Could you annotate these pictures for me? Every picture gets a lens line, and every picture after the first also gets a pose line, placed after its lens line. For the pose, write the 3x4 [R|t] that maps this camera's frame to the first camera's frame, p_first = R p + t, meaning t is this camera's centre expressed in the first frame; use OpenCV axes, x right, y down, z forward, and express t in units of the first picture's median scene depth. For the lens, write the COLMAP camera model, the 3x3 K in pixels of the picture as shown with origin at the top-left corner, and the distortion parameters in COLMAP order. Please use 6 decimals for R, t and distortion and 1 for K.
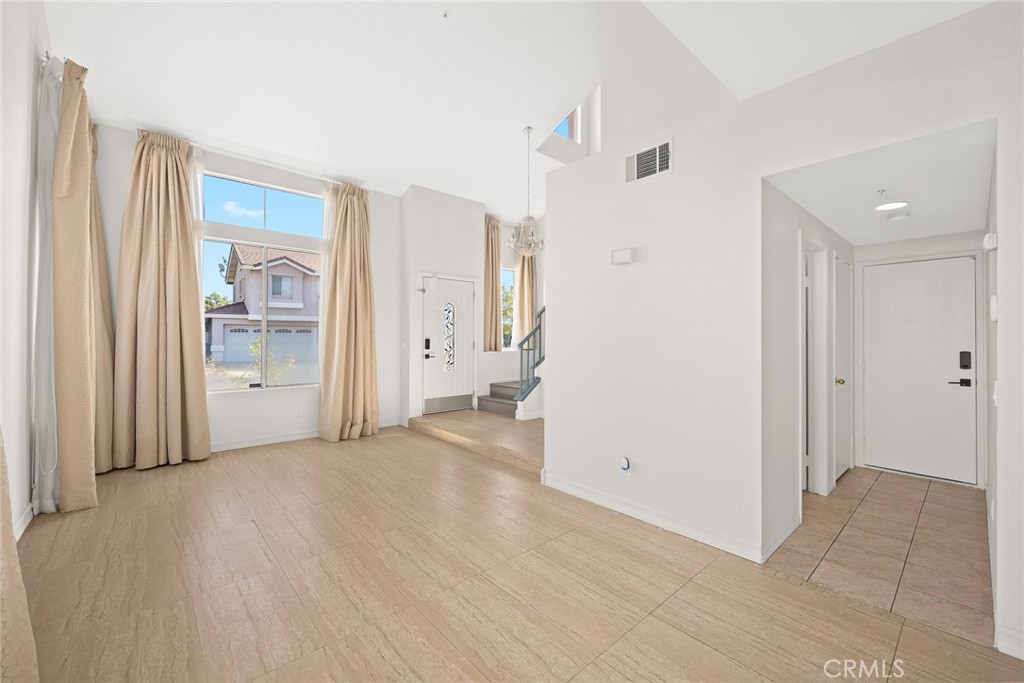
lens RADIAL K [[413.7, 0, 515.5], [0, 413.7, 336.1], [0, 0, 1]] dist [-0.006799, -0.000246]
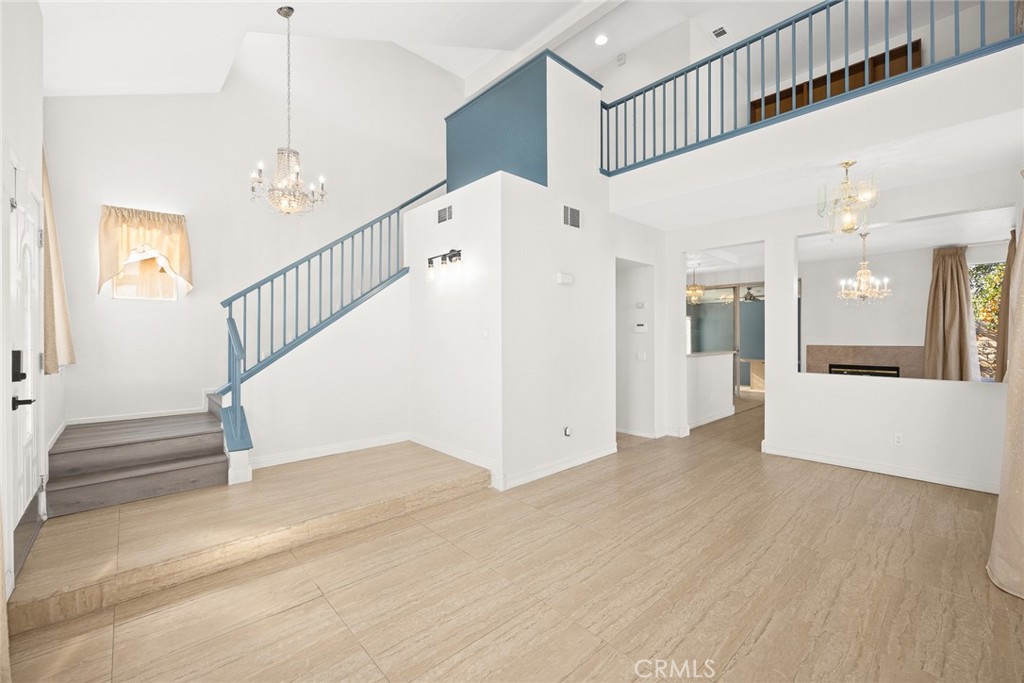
lens RADIAL K [[413.7, 0, 517.0], [0, 413.7, 339.7], [0, 0, 1]] dist [-0.006799, -0.000246]
pose [[-0.010888, -0.014174, 0.999840, -1.408555], [-0.000166, 0.999900, 0.014174, -0.018726], [-0.999941, -0.000011, -0.010889, 1.522382]]
